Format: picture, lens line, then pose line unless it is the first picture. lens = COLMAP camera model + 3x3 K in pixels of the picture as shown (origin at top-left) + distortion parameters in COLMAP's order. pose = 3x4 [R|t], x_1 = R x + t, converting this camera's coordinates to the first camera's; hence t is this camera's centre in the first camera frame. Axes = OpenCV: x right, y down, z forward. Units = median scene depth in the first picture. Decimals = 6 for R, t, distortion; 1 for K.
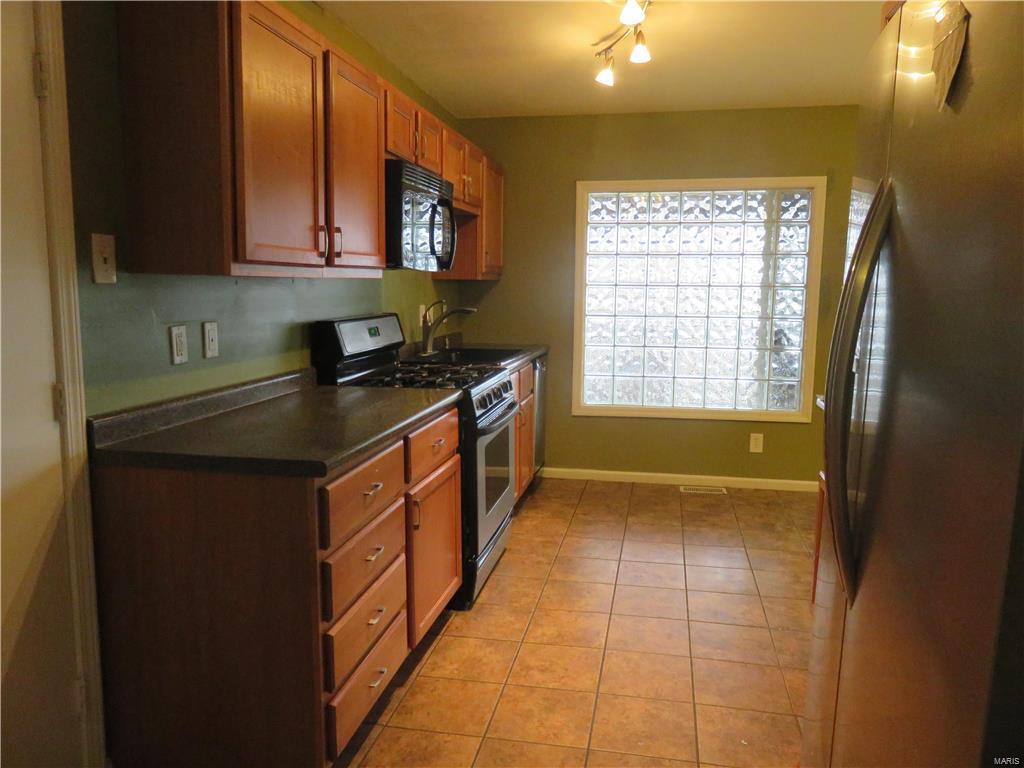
lens RADIAL K [[762.1, 0, 512.0], [0, 762.1, 384.0], [0, 0, 1]] dist [-0.011349, 0.003899]
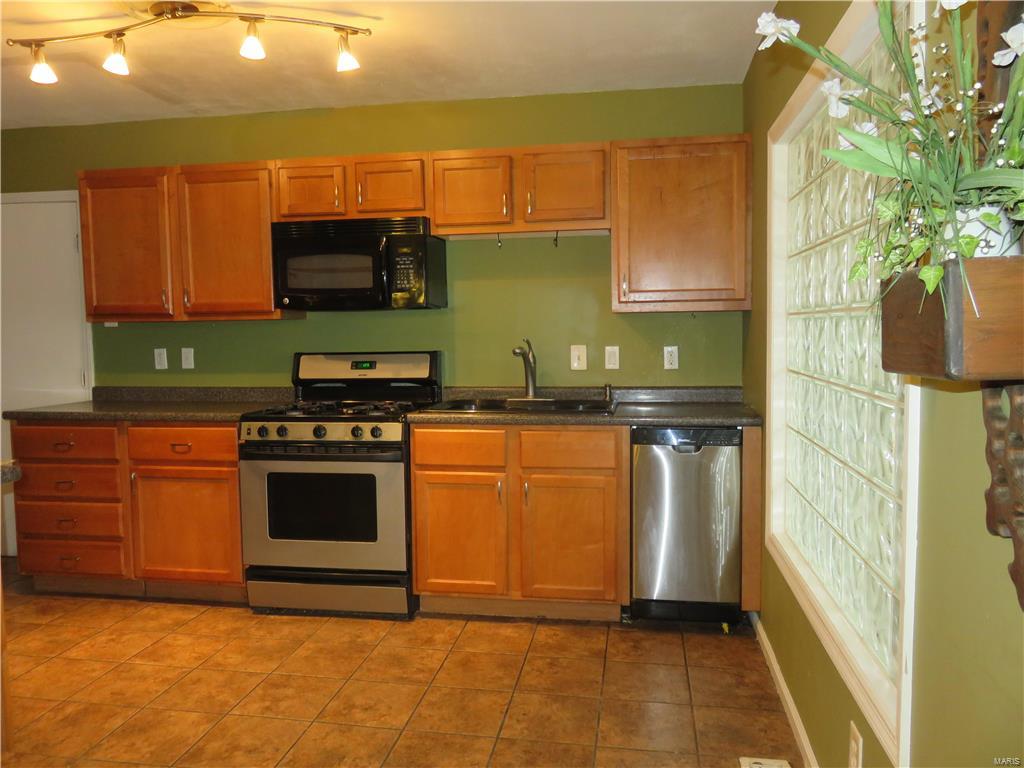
lens RADIAL K [[762.1, 0, 512.0], [0, 762.1, 384.0], [0, 0, 1]] dist [-0.011349, 0.003899]
pose [[0.027044, 0.068605, -0.997277, 1.033279], [-0.116828, 0.991022, 0.065007, -0.151762], [0.992784, 0.114752, 0.034816, 1.287339]]
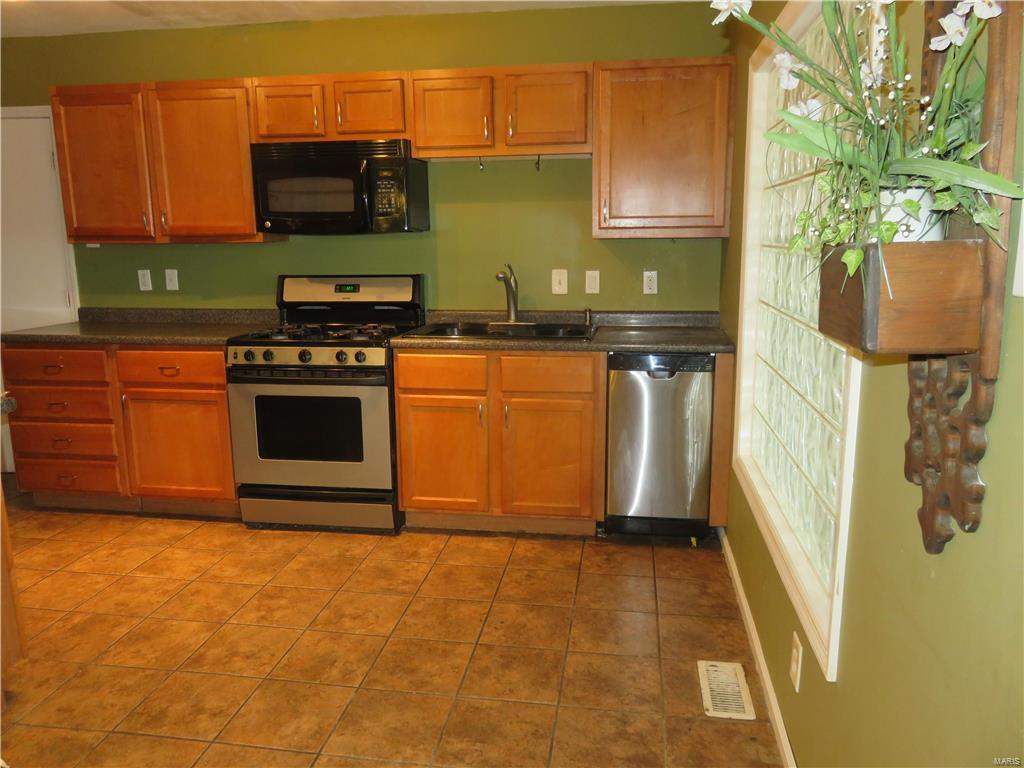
lens RADIAL K [[762.1, 0, 512.0], [0, 762.1, 384.0], [0, 0, 1]] dist [-0.011349, 0.003899]
pose [[0.040880, 0.186618, -0.981582, 1.058154], [-0.120496, 0.976154, 0.180568, -0.178643], [0.991872, 0.110896, 0.062392, 1.295274]]
